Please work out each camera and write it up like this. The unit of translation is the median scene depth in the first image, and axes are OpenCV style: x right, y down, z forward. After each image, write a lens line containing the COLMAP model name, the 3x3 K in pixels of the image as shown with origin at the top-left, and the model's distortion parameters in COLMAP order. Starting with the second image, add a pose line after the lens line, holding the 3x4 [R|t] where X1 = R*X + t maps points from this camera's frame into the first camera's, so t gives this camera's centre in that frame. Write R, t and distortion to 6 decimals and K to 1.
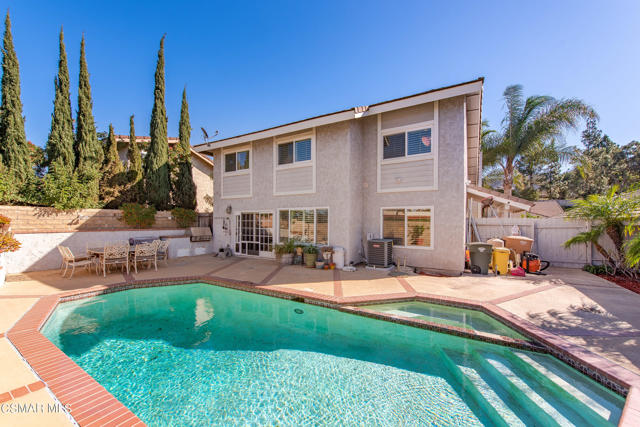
lens RADIAL K [[252.4, 0, 323.0], [0, 252.4, 219.1], [0, 0, 1]] dist [0.011583, -0.002402]
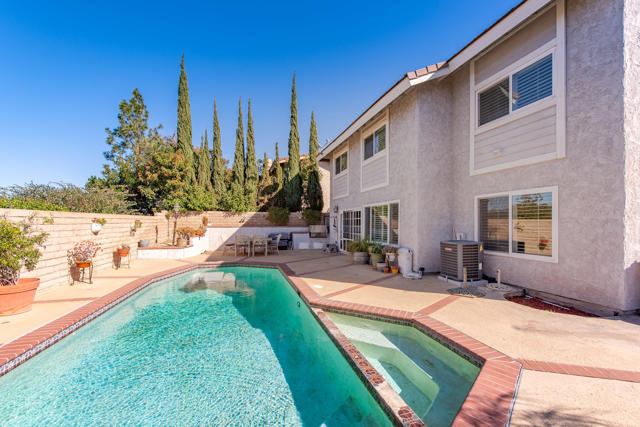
lens RADIAL K [[252.4, 0, 321.1], [0, 252.4, 220.1], [0, 0, 1]] dist [0.011583, -0.002402]
pose [[0.740687, -0.011476, -0.671753, 0.386021], [0.008207, 0.999934, -0.008034, 0.022500], [0.671801, 0.000438, 0.740732, 0.191247]]
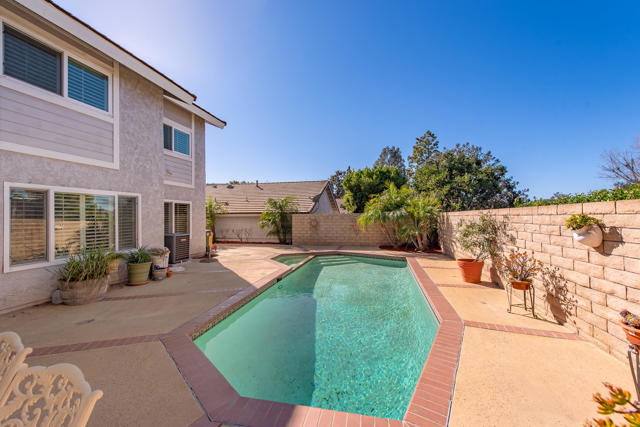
lens RADIAL K [[252.4, 0, 314.1], [0, 252.4, 213.6], [0, 0, 1]] dist [0.011583, -0.002402]
pose [[-0.284272, 0.003497, 0.958737, -0.773964], [-0.001742, 0.999990, -0.004164, 0.007489], [-0.958742, -0.002853, -0.284263, 0.713018]]
